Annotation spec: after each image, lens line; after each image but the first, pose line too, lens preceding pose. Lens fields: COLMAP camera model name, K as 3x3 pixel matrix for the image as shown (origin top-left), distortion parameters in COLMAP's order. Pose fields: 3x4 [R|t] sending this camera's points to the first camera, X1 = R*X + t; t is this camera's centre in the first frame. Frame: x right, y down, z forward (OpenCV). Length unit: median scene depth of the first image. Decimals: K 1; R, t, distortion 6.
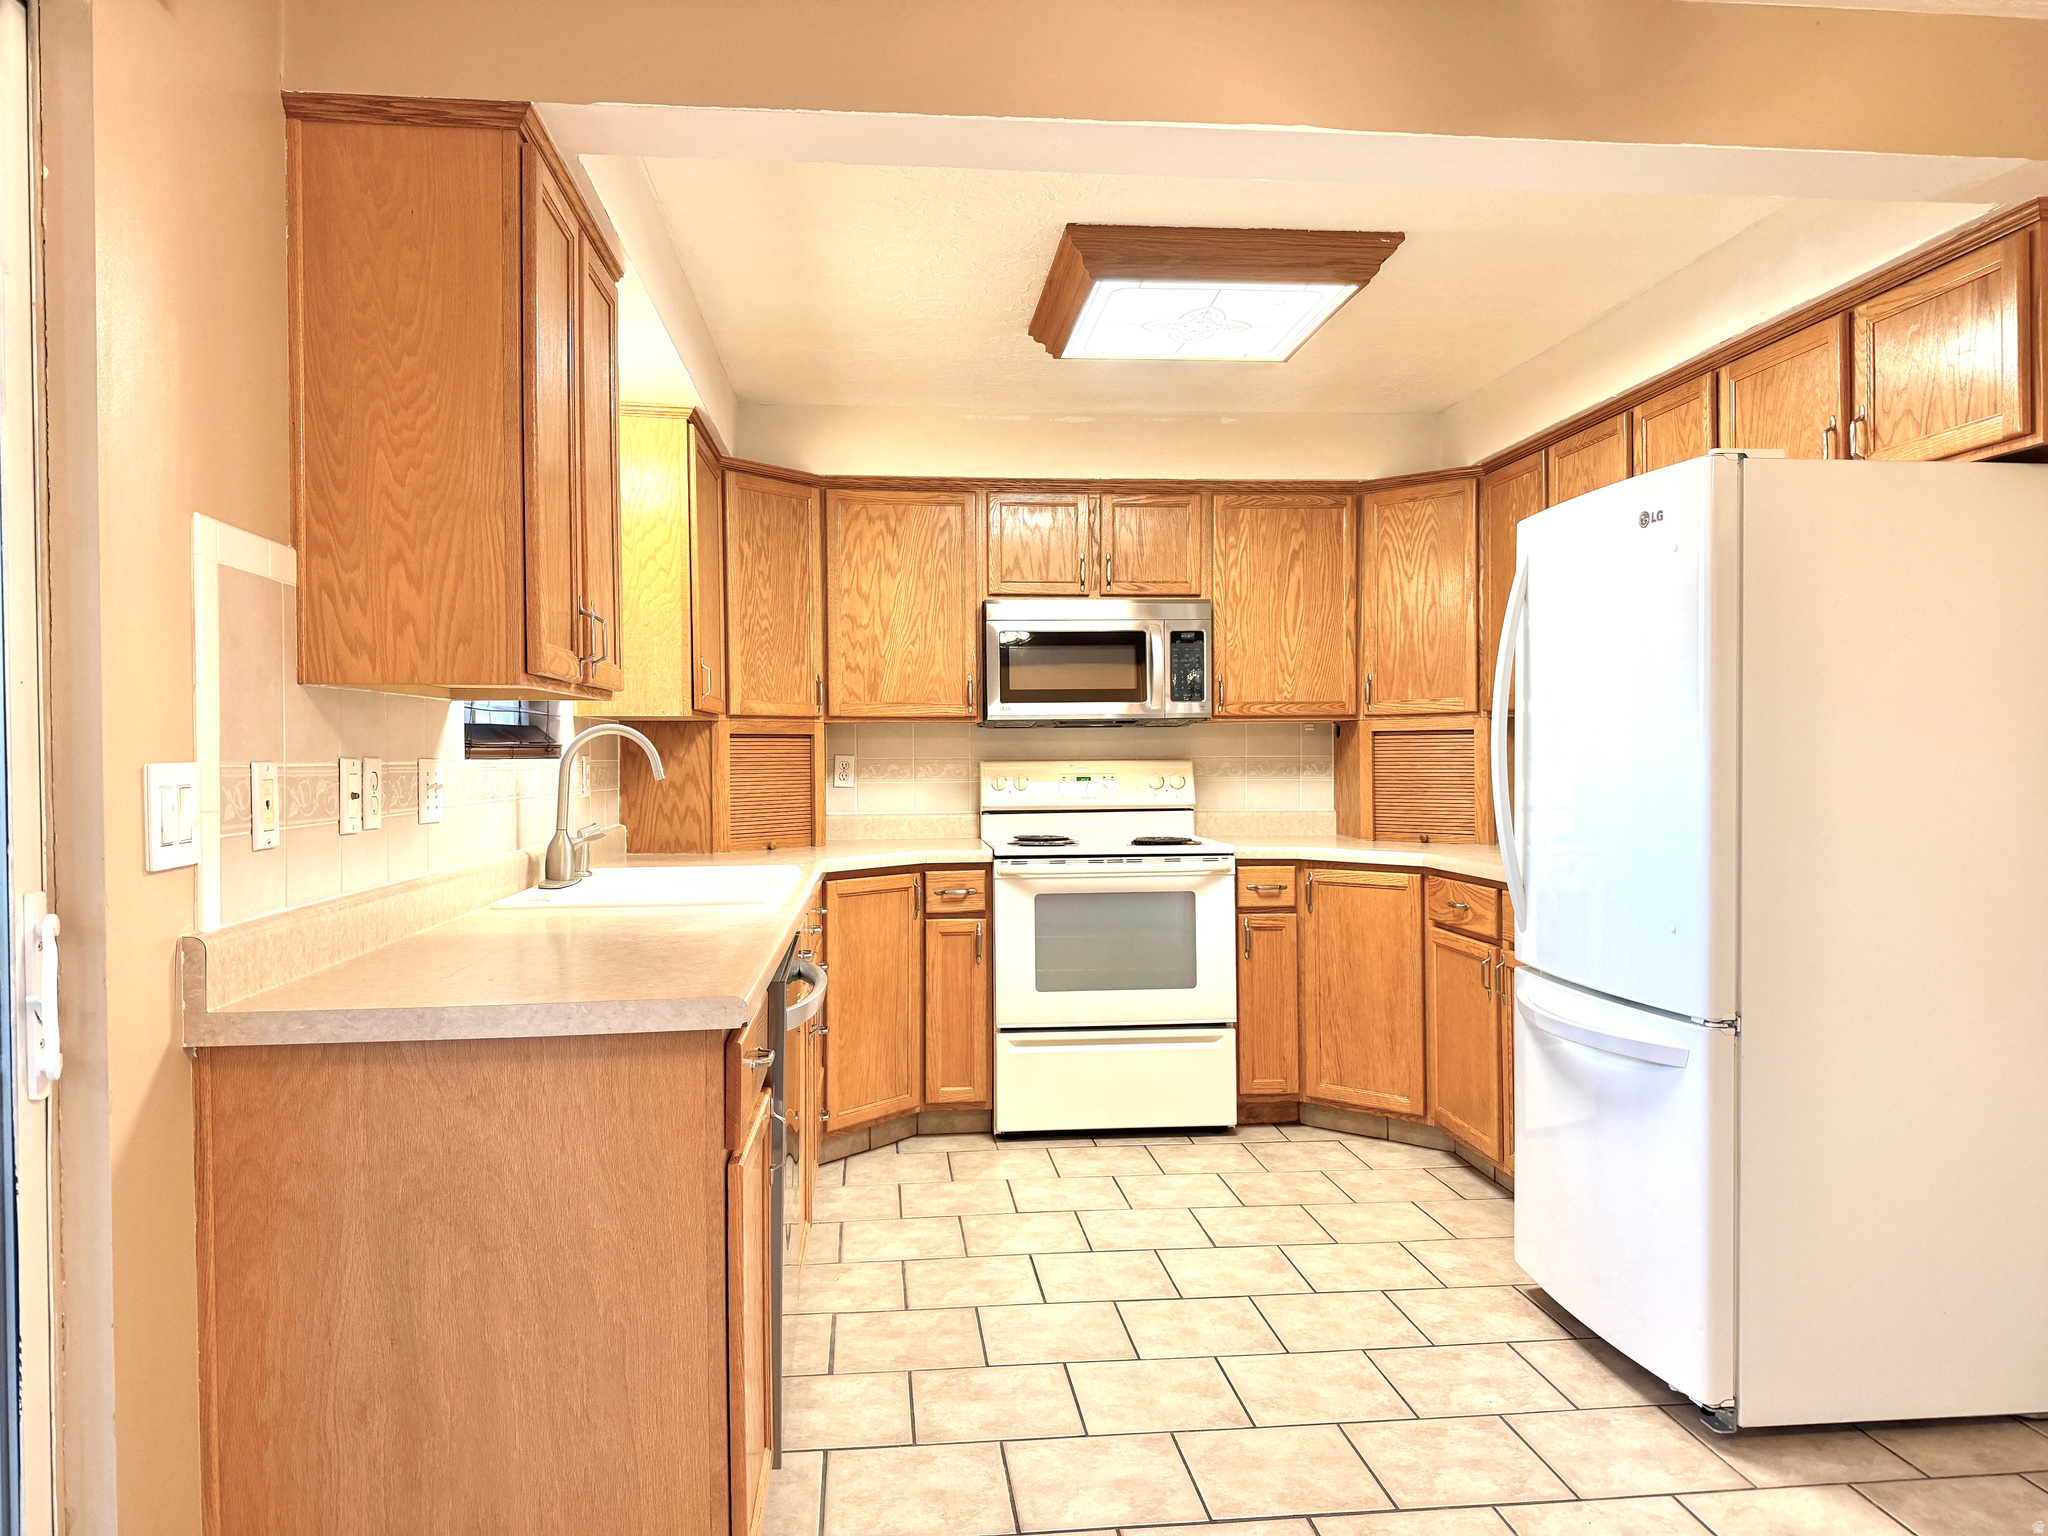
lens RADIAL K [[1480.2, 0, 1024.0], [0, 1480.2, 768.0], [0, 0, 1]] dist [0.065524, -0.003736]
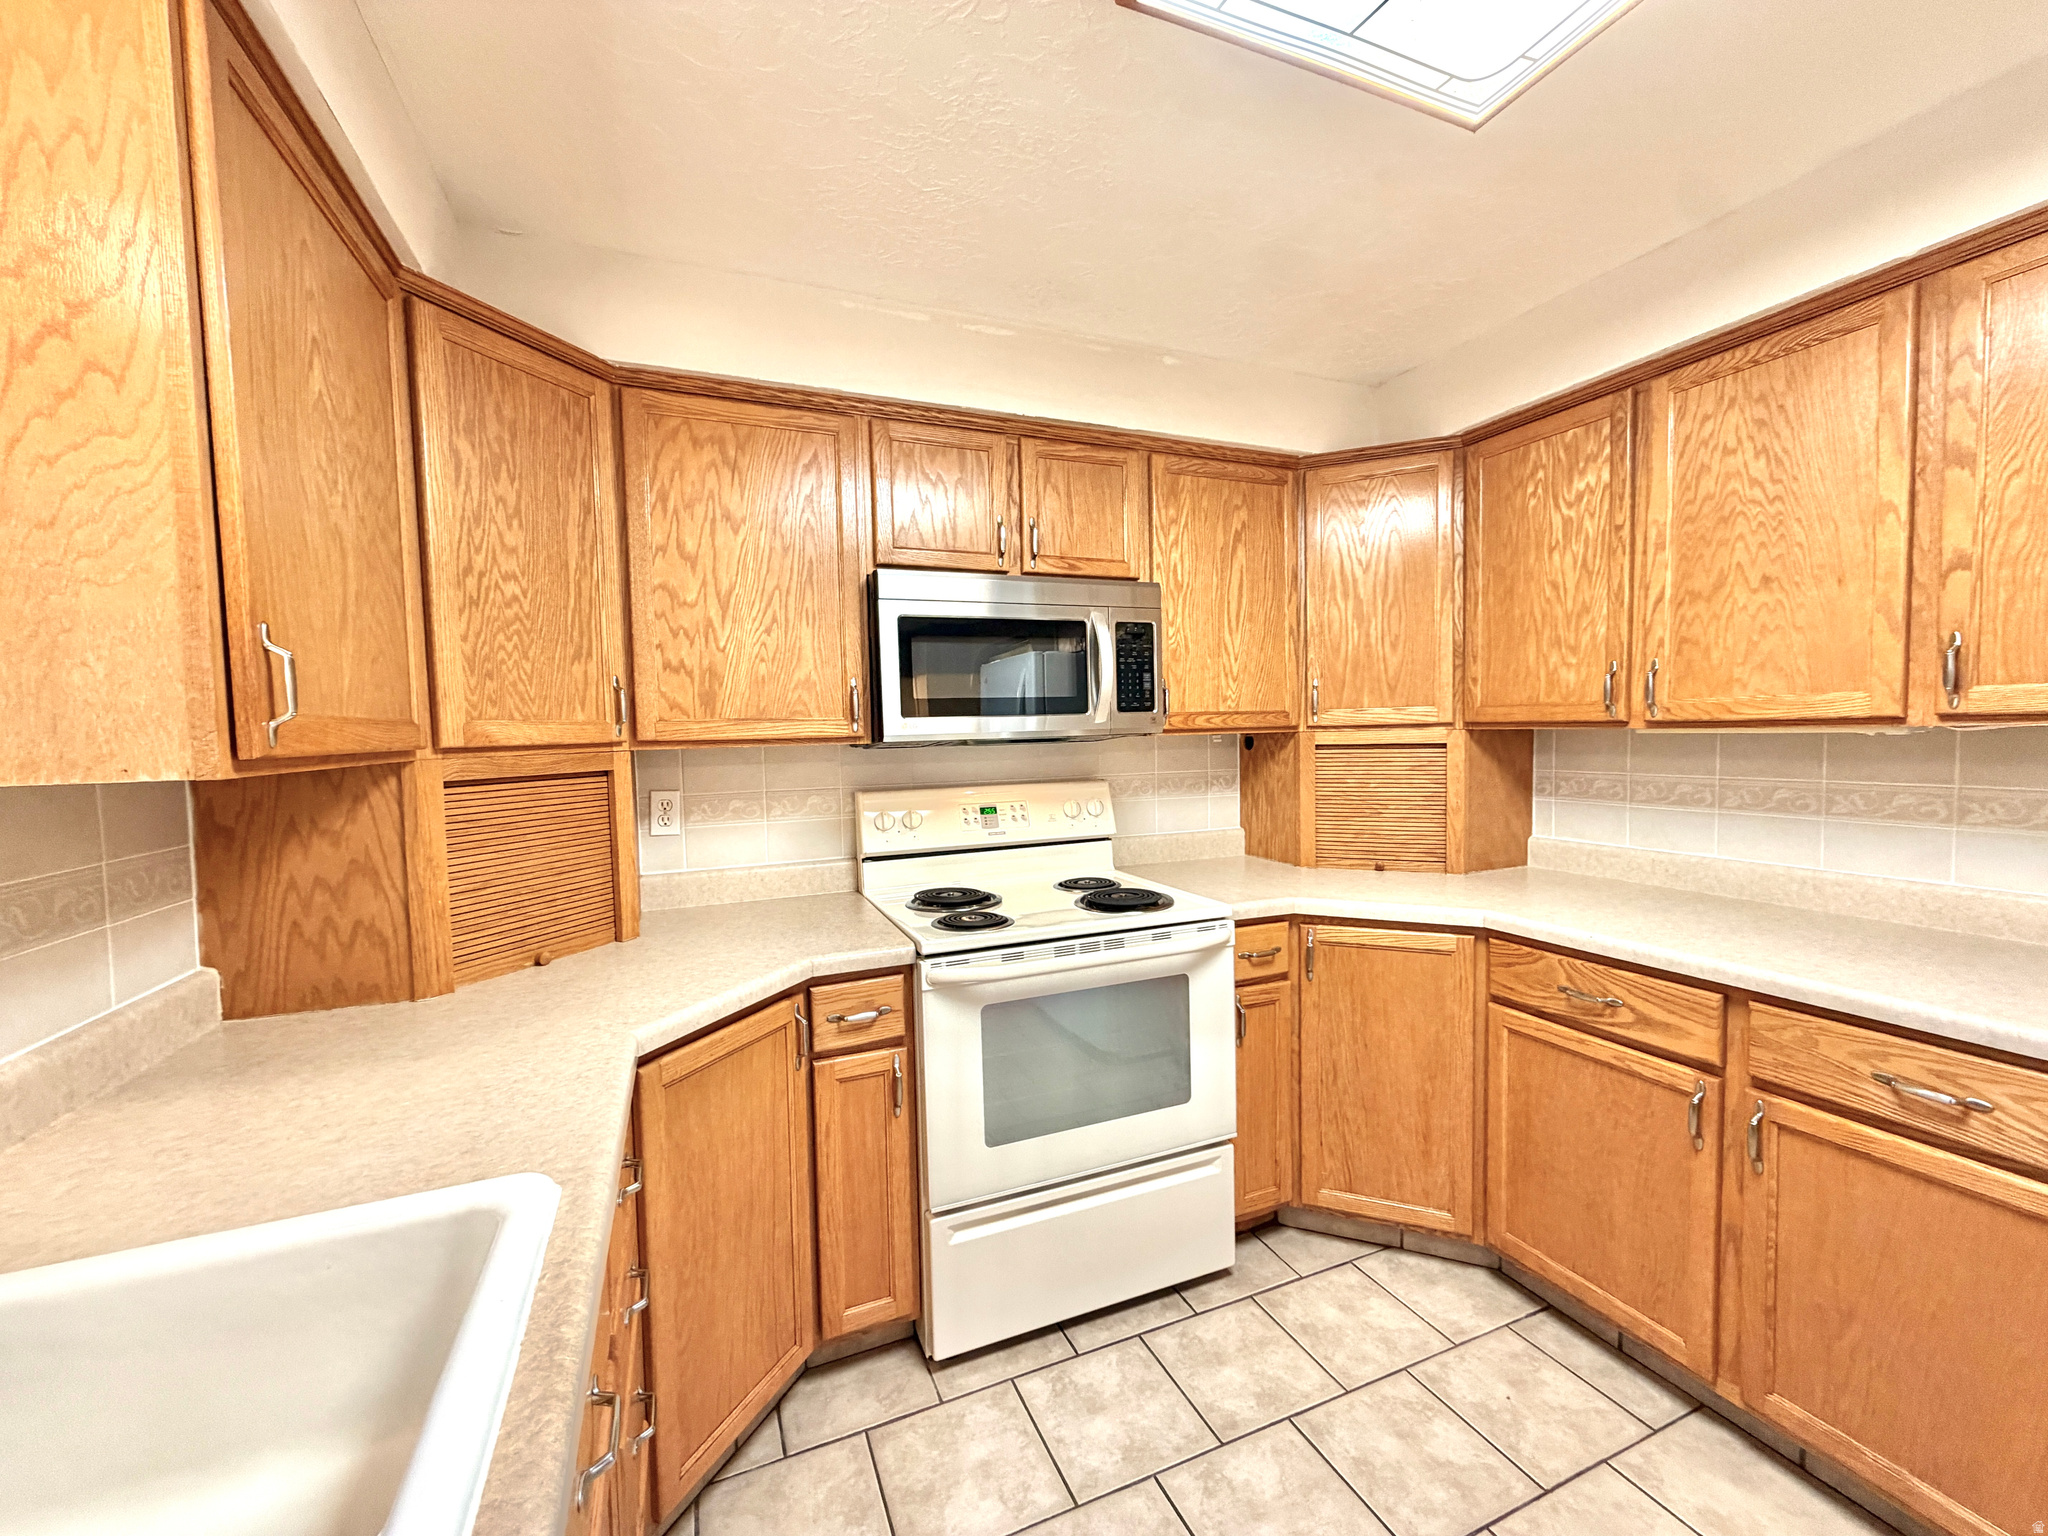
lens RADIAL K [[831.8, 0, 1025.5], [0, 831.8, 771.0], [0, 0, 1]] dist [-0.009458, -0.000012]
pose [[0.957953, -0.029070, 0.285448, -0.073278], [0.018268, 0.999015, 0.040435, -0.033739], [-0.286343, -0.033520, 0.957541, 0.605039]]
